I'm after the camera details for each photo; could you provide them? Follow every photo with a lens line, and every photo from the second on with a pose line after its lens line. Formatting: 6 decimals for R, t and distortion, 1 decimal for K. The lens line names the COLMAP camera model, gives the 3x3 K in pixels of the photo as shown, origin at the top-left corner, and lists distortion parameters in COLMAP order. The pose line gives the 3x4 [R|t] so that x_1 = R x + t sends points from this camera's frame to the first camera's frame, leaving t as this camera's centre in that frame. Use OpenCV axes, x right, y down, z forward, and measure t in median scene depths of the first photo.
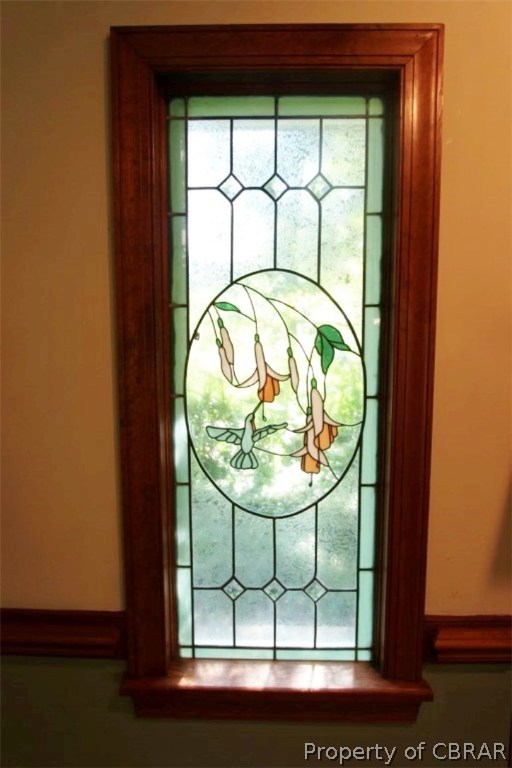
lens RADIAL K [[352.2, 0, 259.3], [0, 352.2, 389.2], [0, 0, 1]] dist [-0.017487, -0.000854]
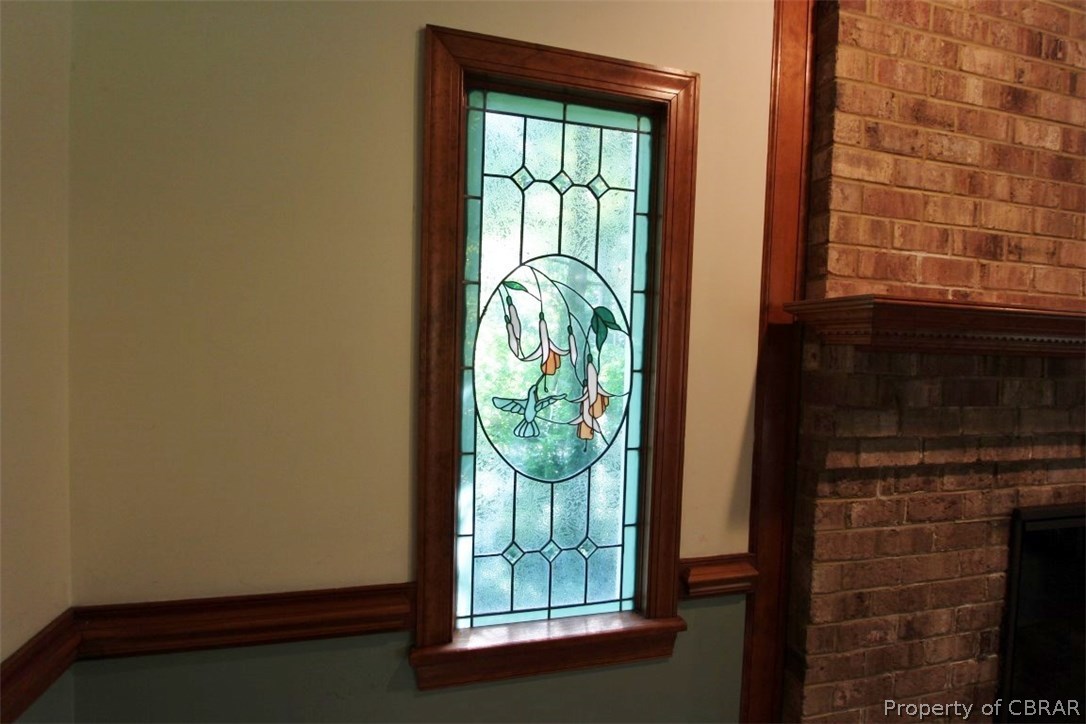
lens RADIAL K [[498.1, 0, 538.9], [0, 498.1, 359.4], [0, 0, 1]] dist [-0.017487, -0.000854]
pose [[0.965964, 0.015541, 0.258208, -0.412656], [-0.010073, 0.999696, -0.022485, 0.024478], [-0.258479, 0.019119, 0.965828, -0.489671]]
